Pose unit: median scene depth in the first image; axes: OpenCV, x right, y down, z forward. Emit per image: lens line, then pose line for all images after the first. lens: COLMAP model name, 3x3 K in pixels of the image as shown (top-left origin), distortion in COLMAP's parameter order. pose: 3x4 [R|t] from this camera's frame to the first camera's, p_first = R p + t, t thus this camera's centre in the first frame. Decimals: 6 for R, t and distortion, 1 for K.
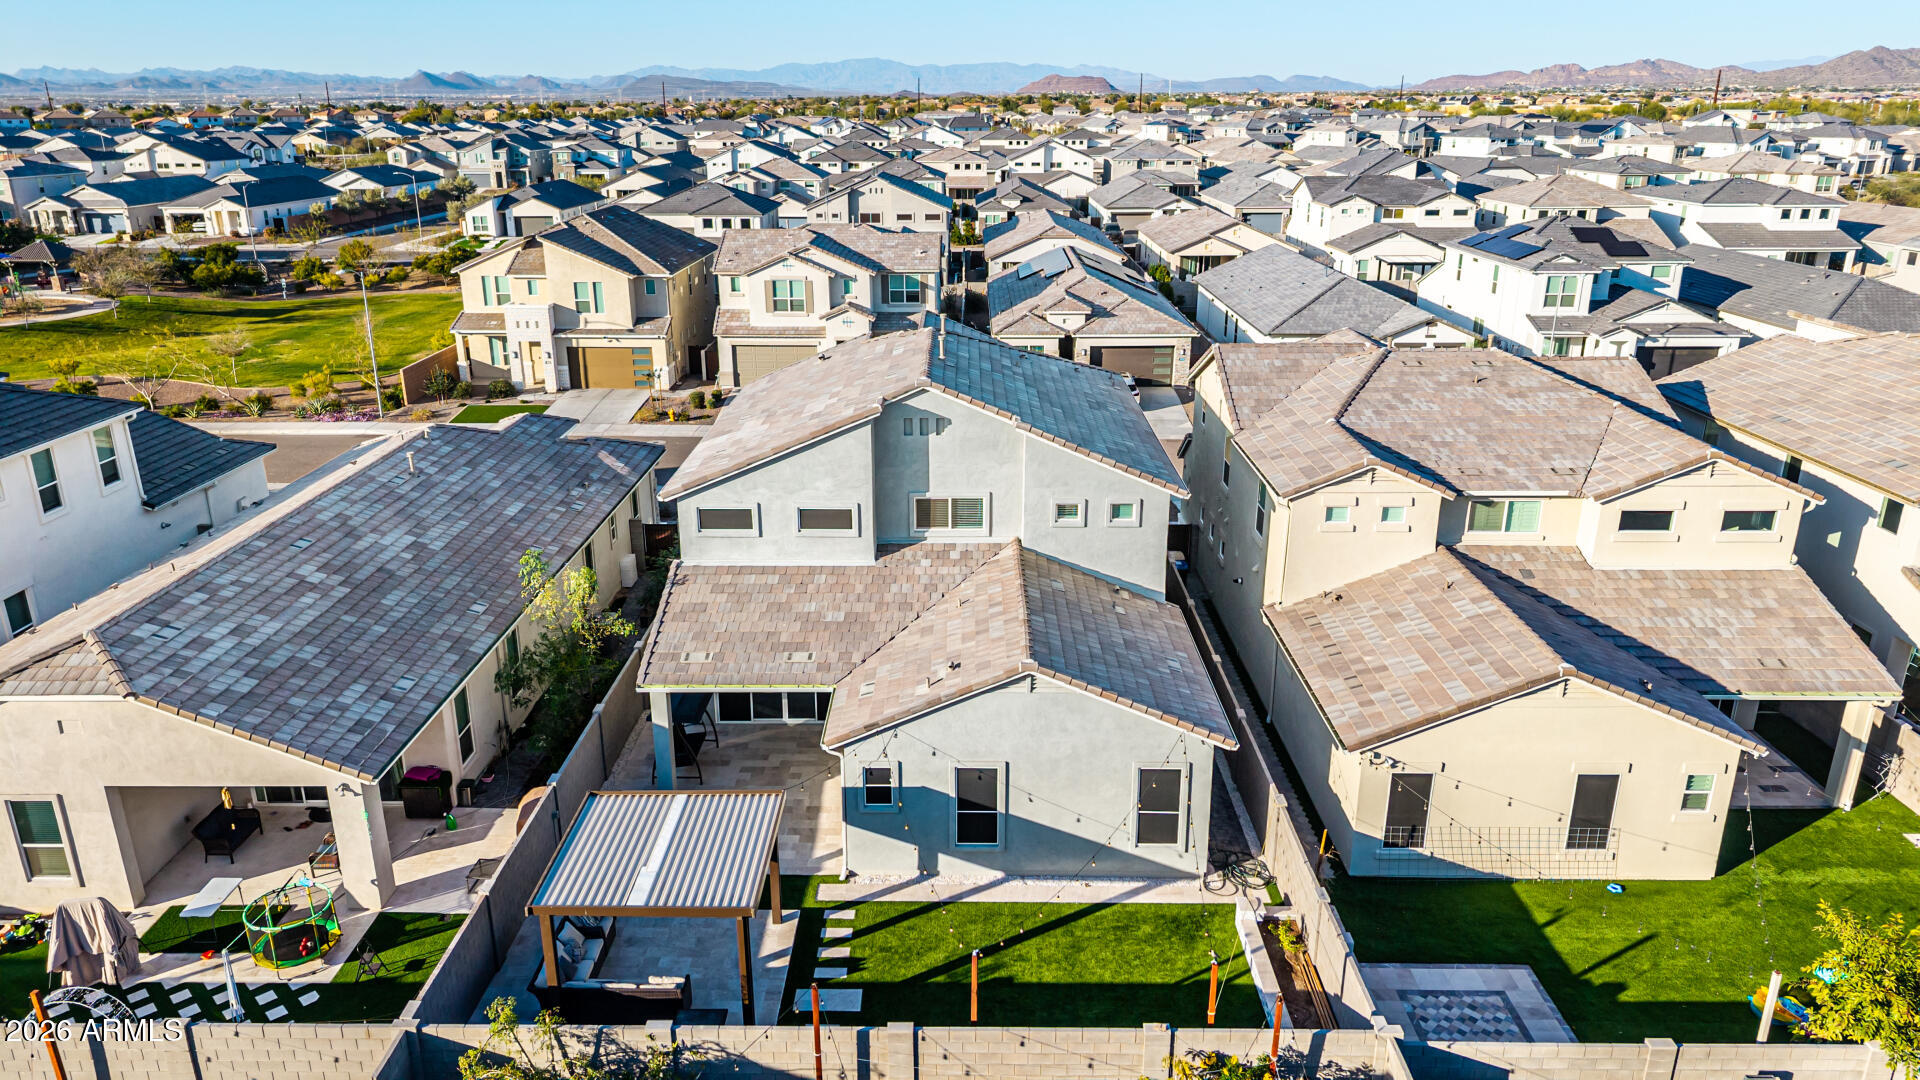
lens RADIAL K [[1280.9, 0, 960.0], [0, 1280.9, 540.0], [0, 0, 1]] dist [0.035361, -0.049694]
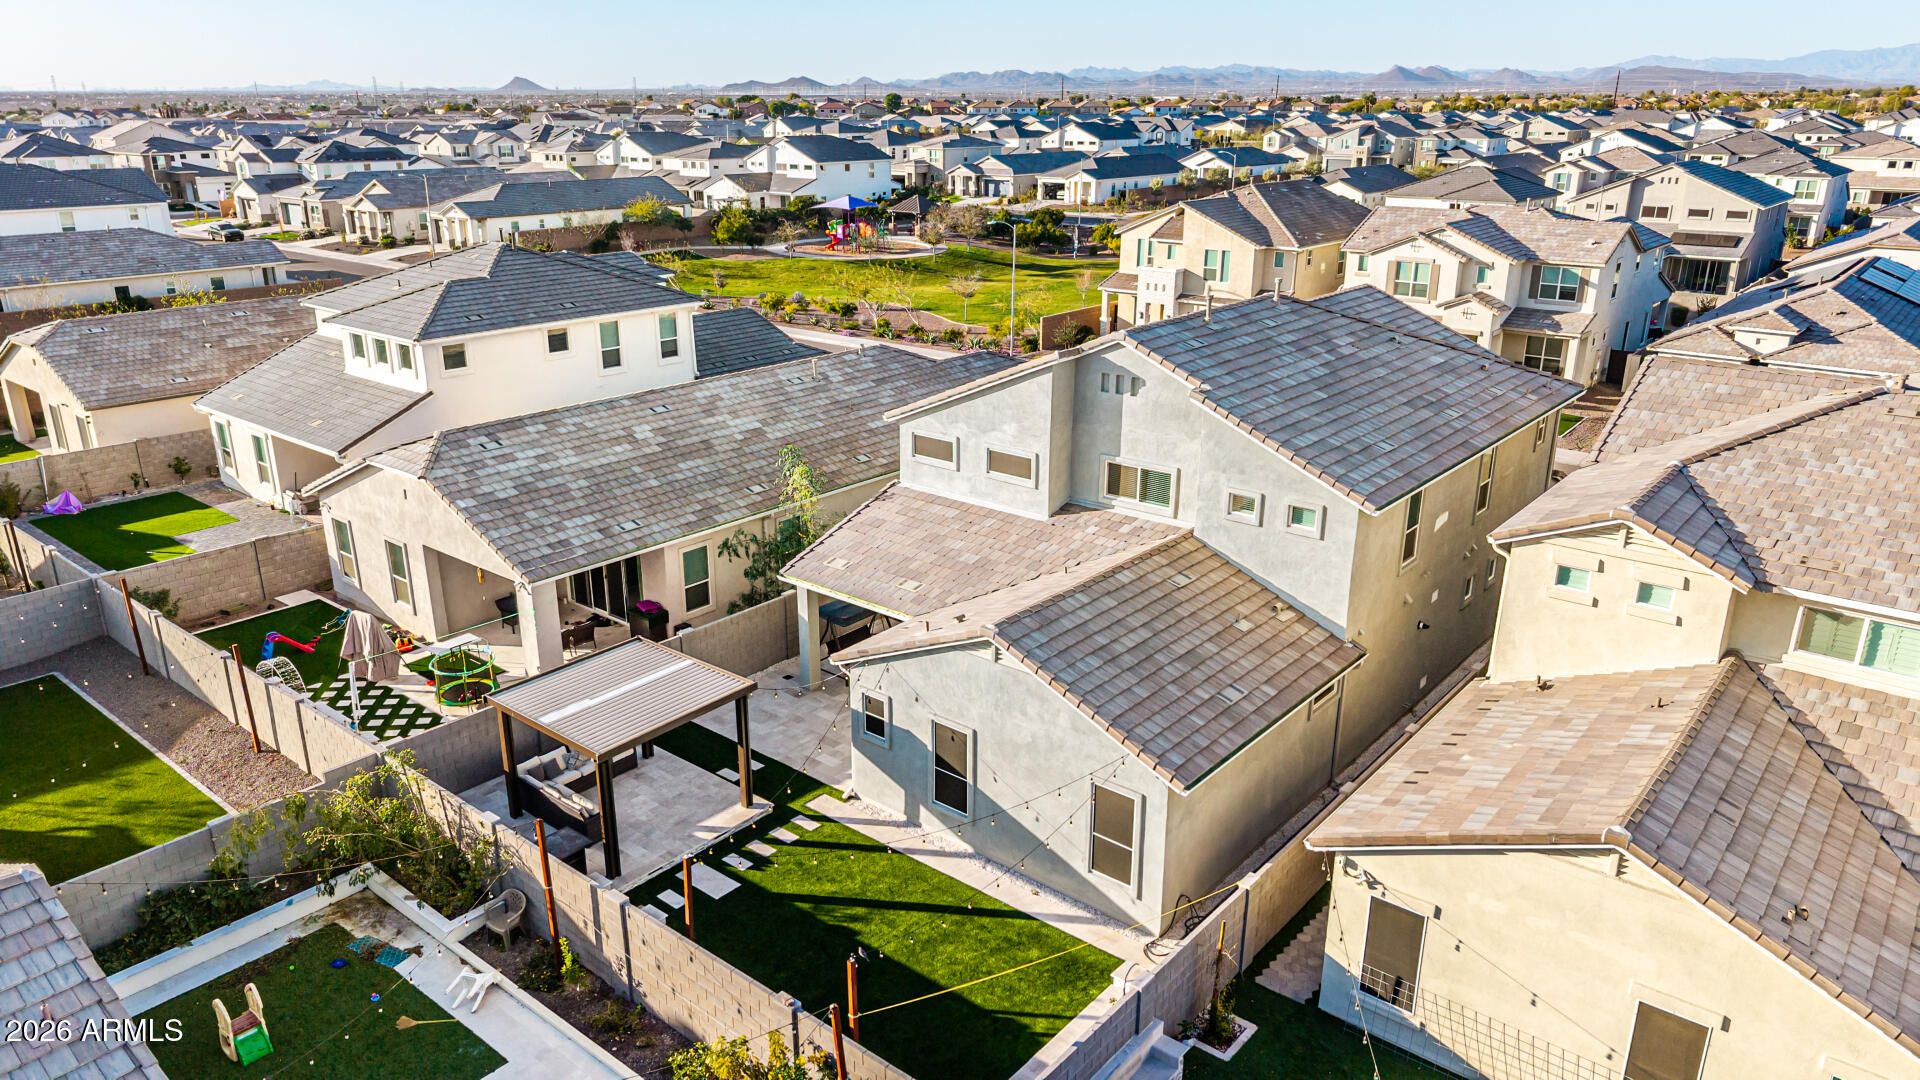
lens RADIAL K [[1280.9, 0, 960.0], [0, 1280.9, 540.0], [0, 0, 1]] dist [0.035361, -0.049694]
pose [[0.772566, 0.206987, -0.600248, 0.207405], [-0.204811, 0.976077, 0.072978, -0.010311], [0.600994, 0.066557, 0.796478, 0.089389]]
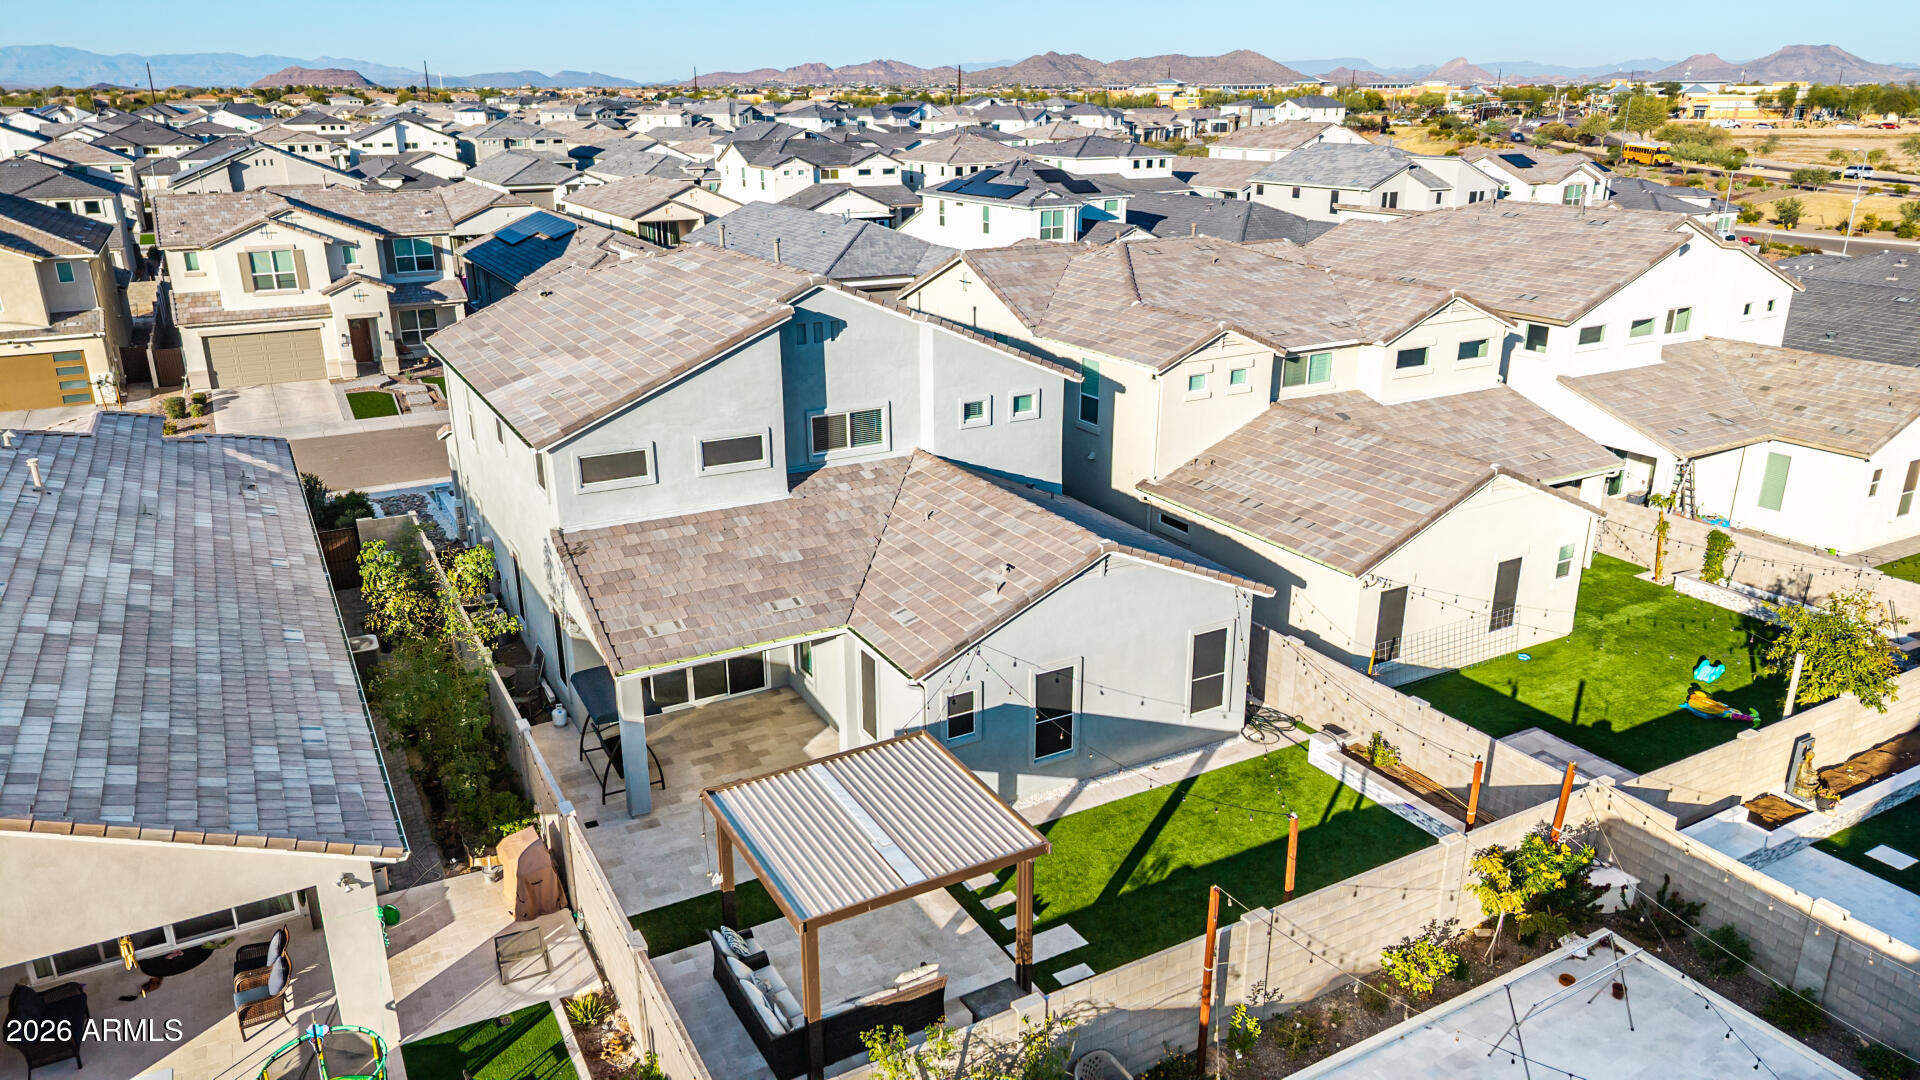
lens RADIAL K [[1280.9, 0, 960.0], [0, 1280.9, 540.0], [0, 0, 1]] dist [0.035361, -0.049694]
pose [[0.865767, -0.163457, 0.473001, -0.171882], [0.162239, 0.985783, 0.043704, 0.013116], [-0.473420, 0.038901, 0.879977, 0.083018]]
